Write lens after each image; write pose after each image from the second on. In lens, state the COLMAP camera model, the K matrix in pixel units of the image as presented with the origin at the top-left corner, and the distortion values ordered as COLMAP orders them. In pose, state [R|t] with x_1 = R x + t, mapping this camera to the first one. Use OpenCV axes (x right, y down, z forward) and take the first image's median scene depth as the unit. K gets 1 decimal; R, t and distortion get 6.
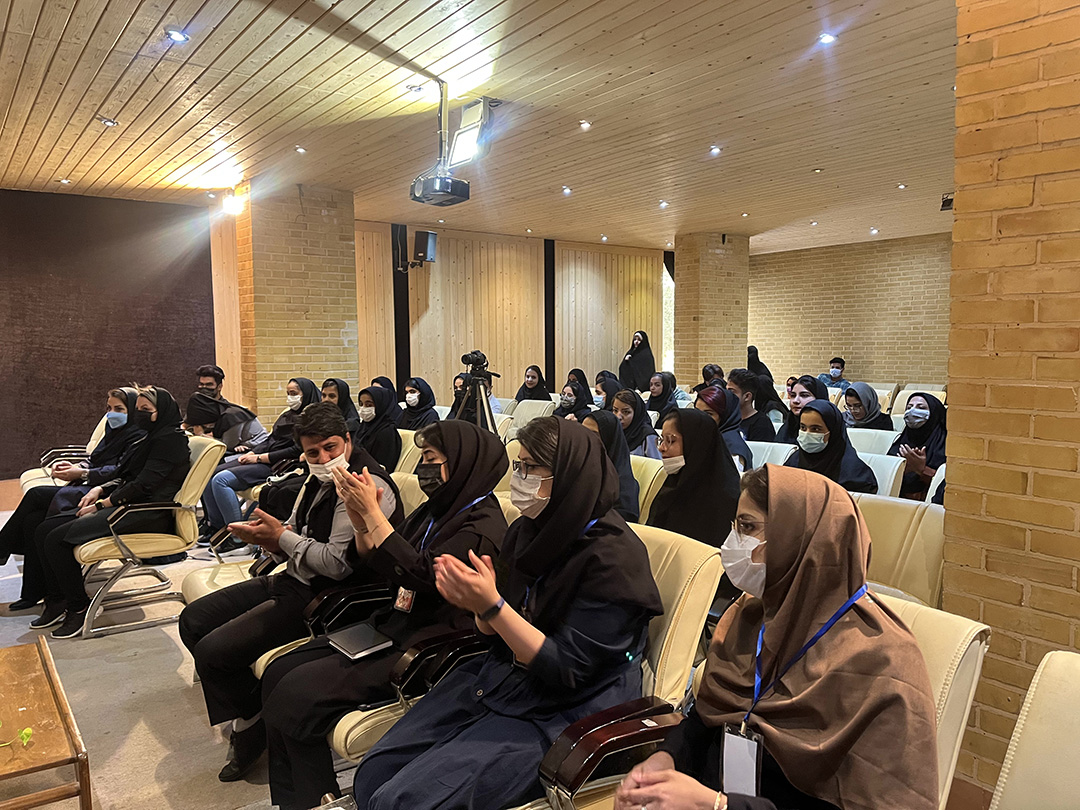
lens RADIAL K [[816.9, 0, 540.2], [0, 816.9, 407.3], [0, 0, 1]] dist [0.045606, -0.054194]
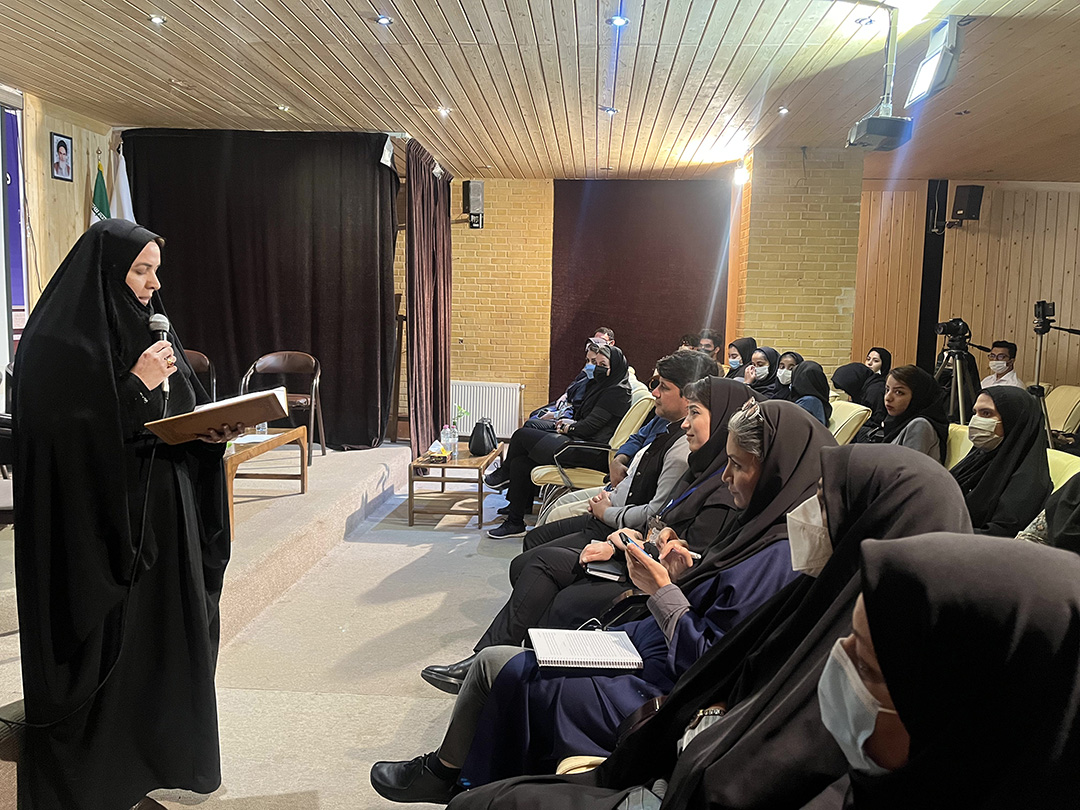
lens RADIAL K [[816.9, 0, 543.1], [0, 816.9, 407.1], [0, 0, 1]] dist [0.045606, -0.054194]
pose [[0.769775, 0.085482, -0.632565, 0.145707], [-0.067468, 0.996337, 0.052538, 0.008412], [0.634739, 0.002235, 0.772723, 0.057393]]
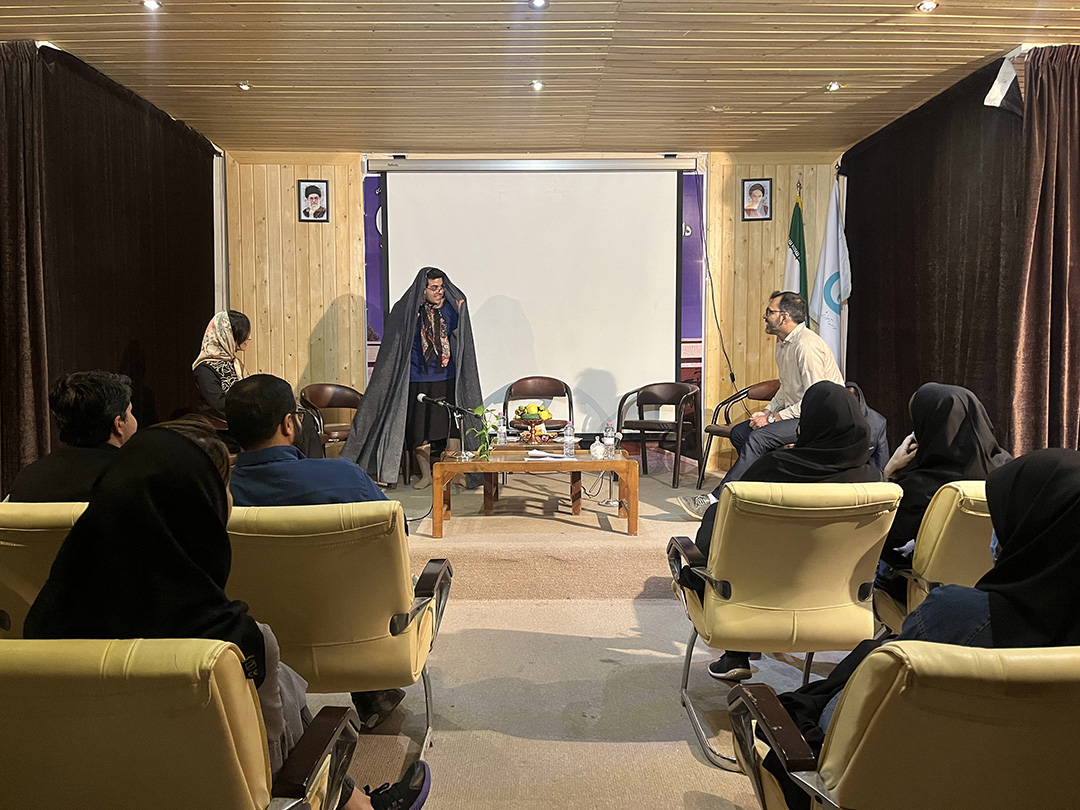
lens RADIAL K [[816.9, 0, 539.1], [0, 816.9, 399.8], [0, 0, 1]] dist [0.045606, -0.054194]
pose [[-0.584906, 0.056087, -0.809160, 0.073380], [-0.057830, 0.992184, 0.110576, -0.057970], [0.809037, 0.111470, -0.577090, 1.097612]]
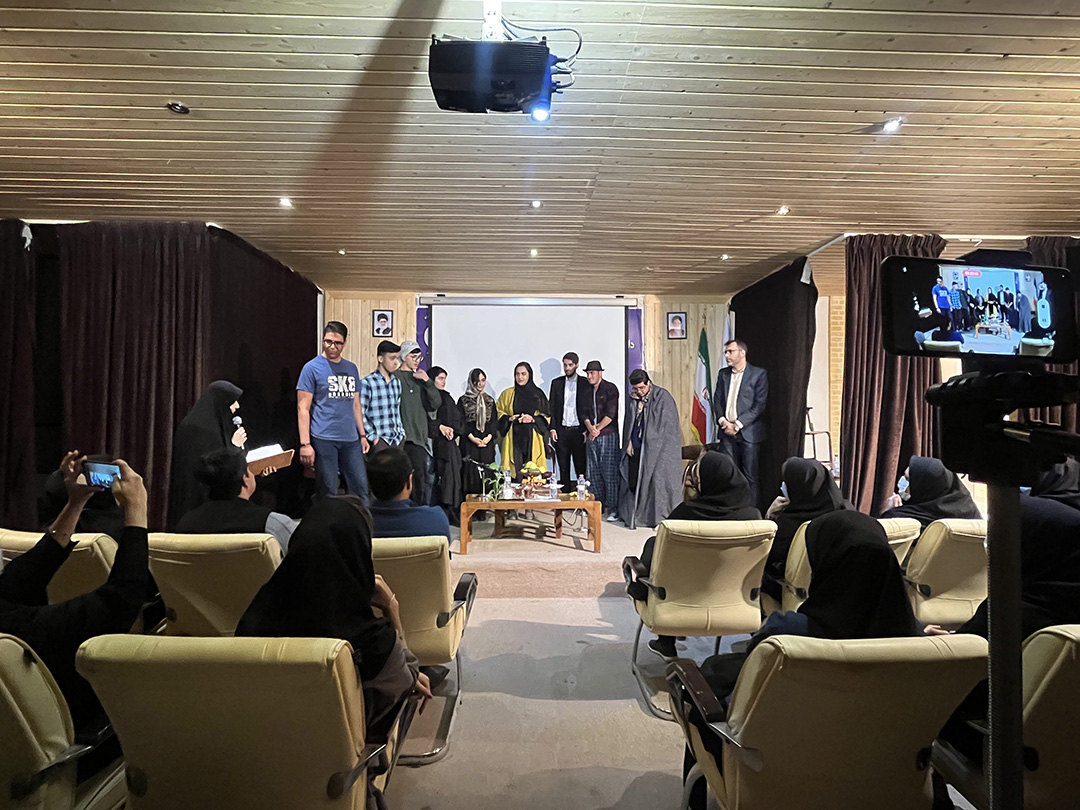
lens RADIAL K [[560.9, 0, 545.3], [0, 560.9, 403.4], [0, 0, 1]] dist [-0.009721, 0.000377]
pose [[-0.562545, -0.019000, -0.826548, 0.090992], [-0.064984, 0.997659, 0.021294, -0.070690], [0.824209, 0.065691, -0.562463, 1.100445]]
